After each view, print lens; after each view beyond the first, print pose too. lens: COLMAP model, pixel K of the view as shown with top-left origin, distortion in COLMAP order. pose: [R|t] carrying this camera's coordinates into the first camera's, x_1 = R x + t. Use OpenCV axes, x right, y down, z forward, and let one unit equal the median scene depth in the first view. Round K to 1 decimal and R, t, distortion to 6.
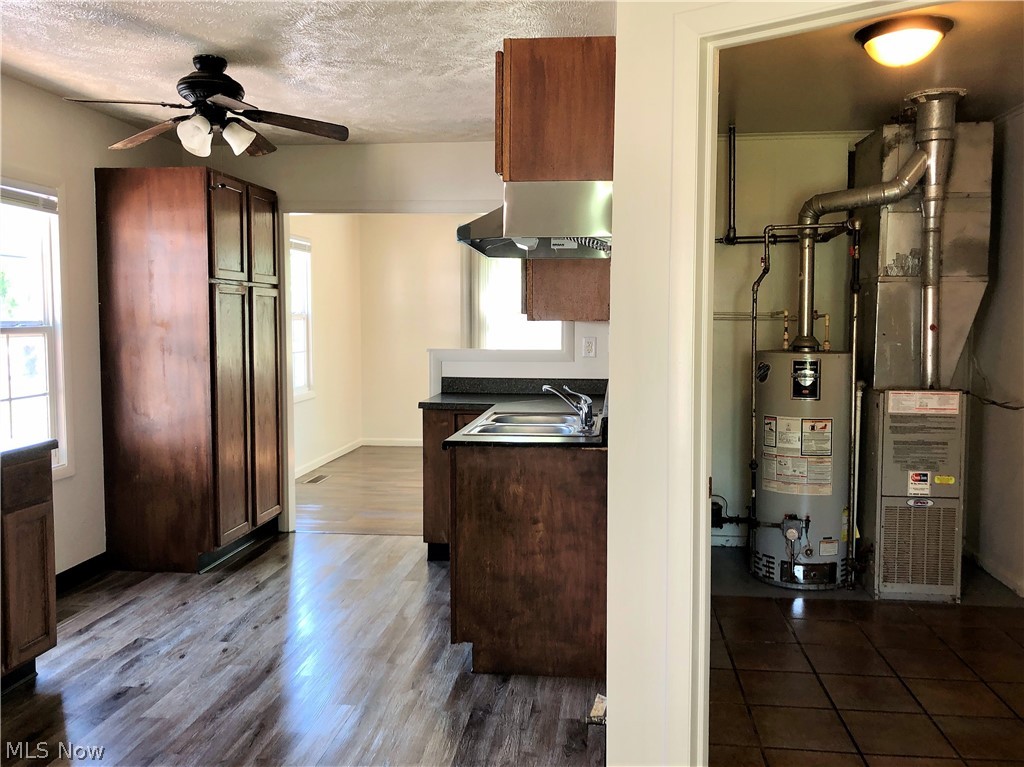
lens RADIAL K [[857.5, 0, 507.7], [0, 857.5, 377.1], [0, 0, 1]] dist [-0.002069, 0.068348]
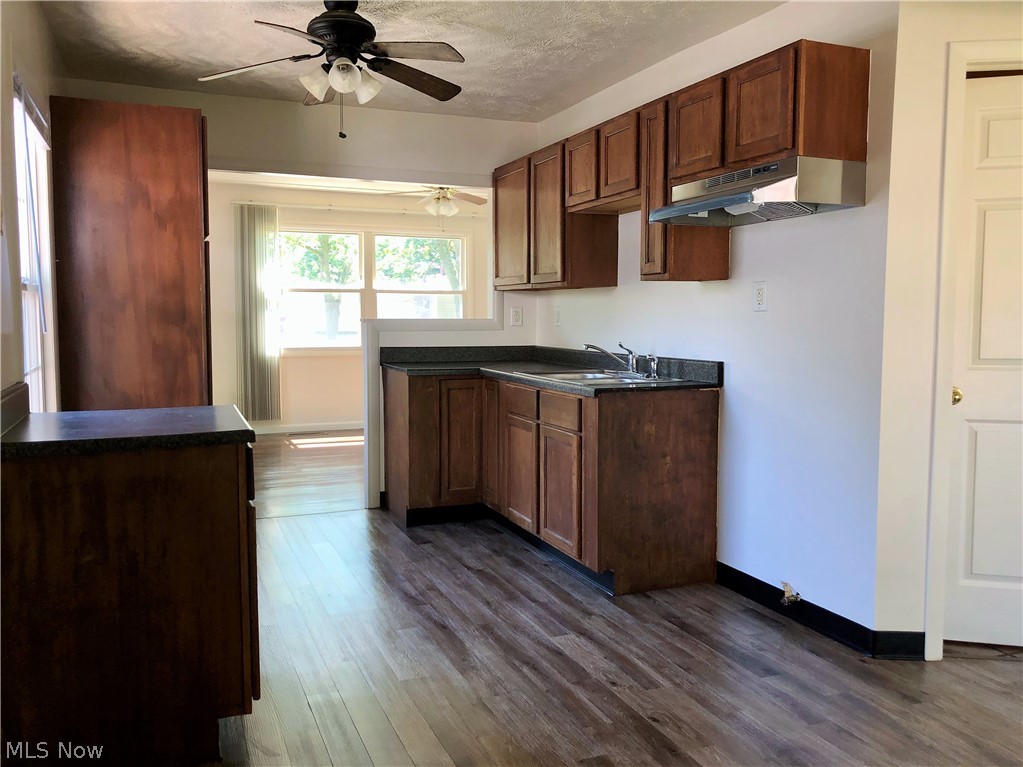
lens RADIAL K [[856.6, 0, 507.2], [0, 856.6, 377.1], [0, 0, 1]] dist [-0.002069, 0.068348]
pose [[0.877020, -0.035399, 0.479147, -0.625800], [0.030762, 0.999373, 0.017528, 0.032617], [-0.479467, -0.000633, 0.877560, 0.080723]]
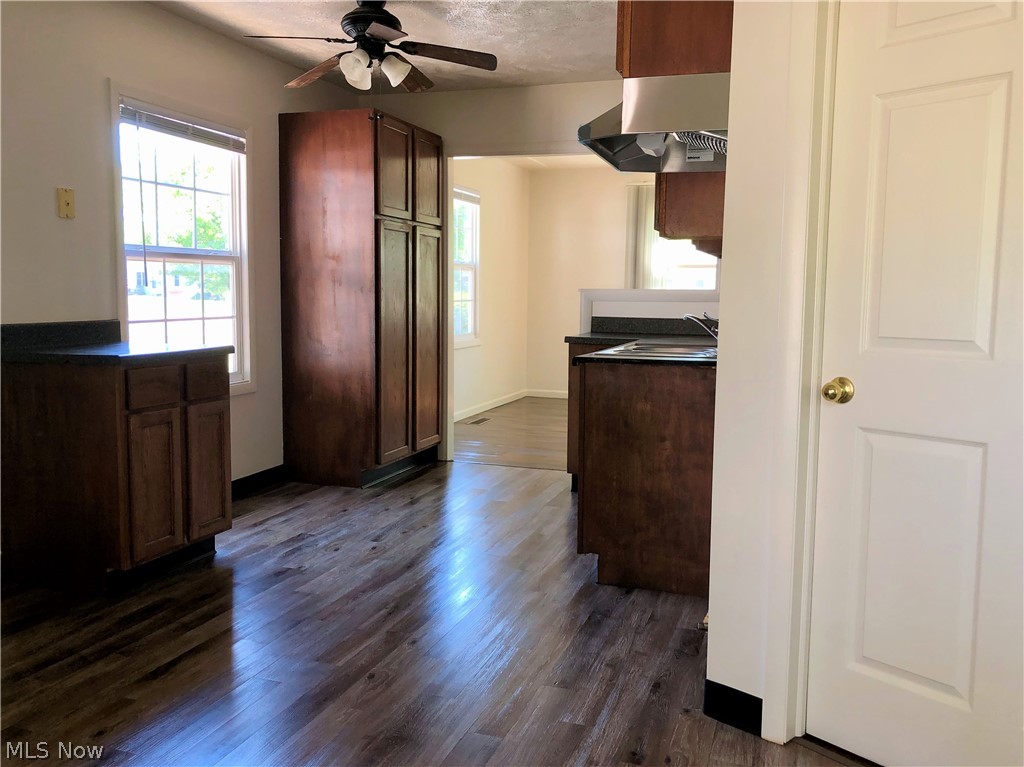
lens RADIAL K [[841.8, 0, 515.3], [0, 841.8, 375.4], [0, 0, 1]] dist [0.112353, -0.239692]
pose [[0.979396, 0.032607, -0.199301, 0.052200], [-0.026541, 0.999102, 0.033033, 0.057713], [0.200199, -0.027063, 0.979381, -0.010294]]
